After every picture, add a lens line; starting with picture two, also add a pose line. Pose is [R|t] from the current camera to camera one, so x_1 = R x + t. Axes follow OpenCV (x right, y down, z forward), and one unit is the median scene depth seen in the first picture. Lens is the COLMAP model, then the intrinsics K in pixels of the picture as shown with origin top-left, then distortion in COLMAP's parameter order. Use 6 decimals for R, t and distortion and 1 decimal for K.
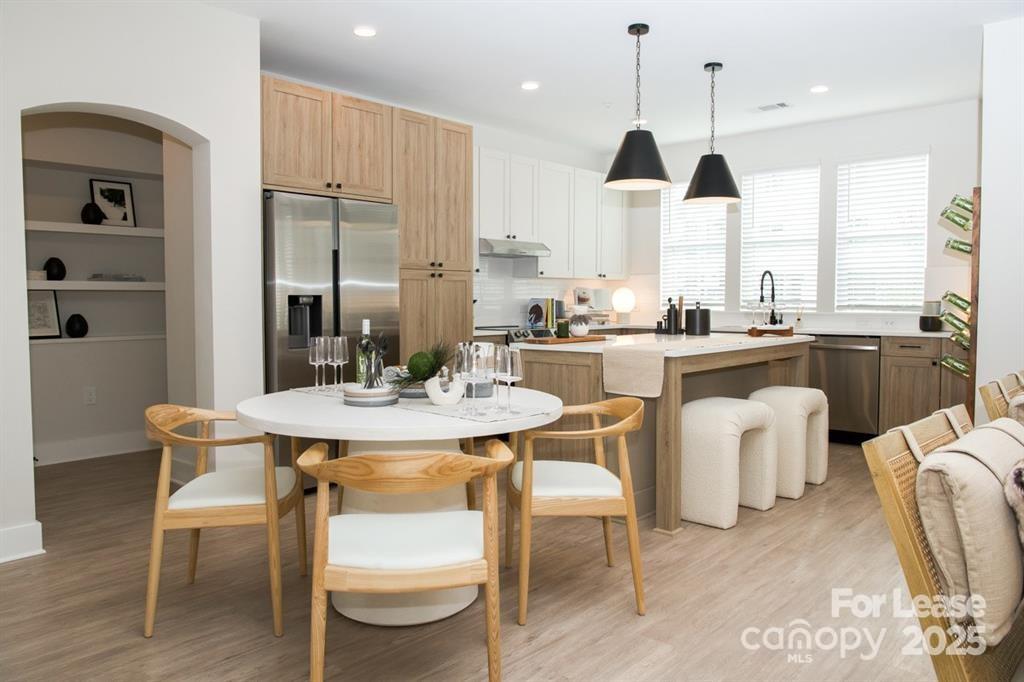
lens RADIAL K [[741.2, 0, 511.8], [0, 741.2, 330.1], [0, 0, 1]] dist [-0.032970, -0.000788]
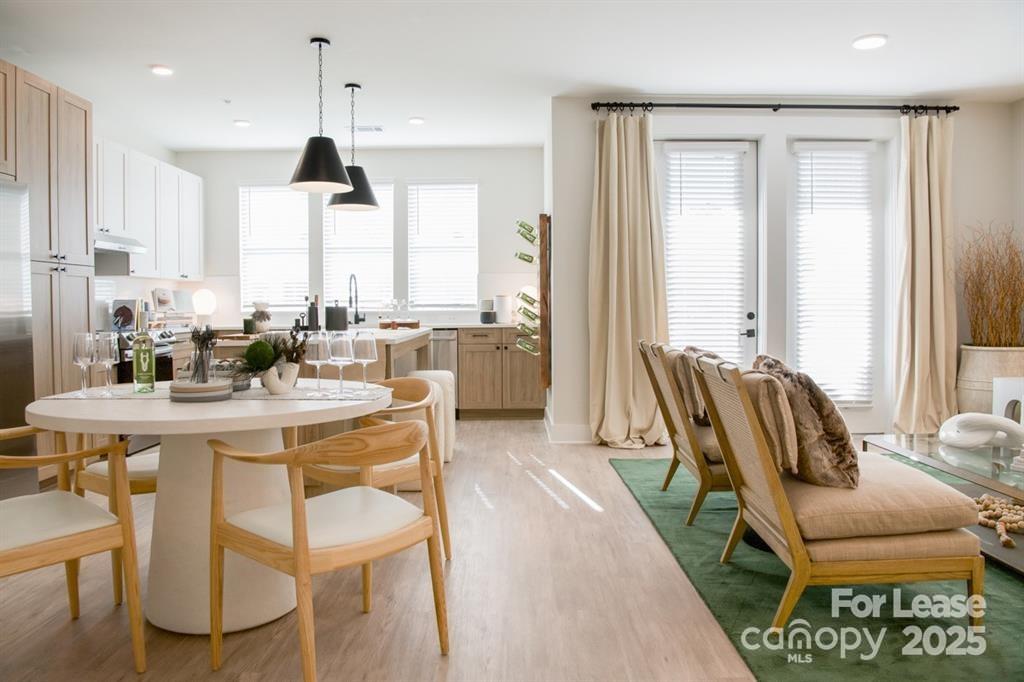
lens RADIAL K [[721.9, 0, 512.0], [0, 721.9, 341.0], [0, 0, 1]] dist [-0.070166, -0.003235]
pose [[0.739425, -0.036475, 0.672250, -0.248713], [0.034596, 0.999271, 0.016165, 0.013168], [-0.672350, 0.011304, 0.740147, 0.044195]]
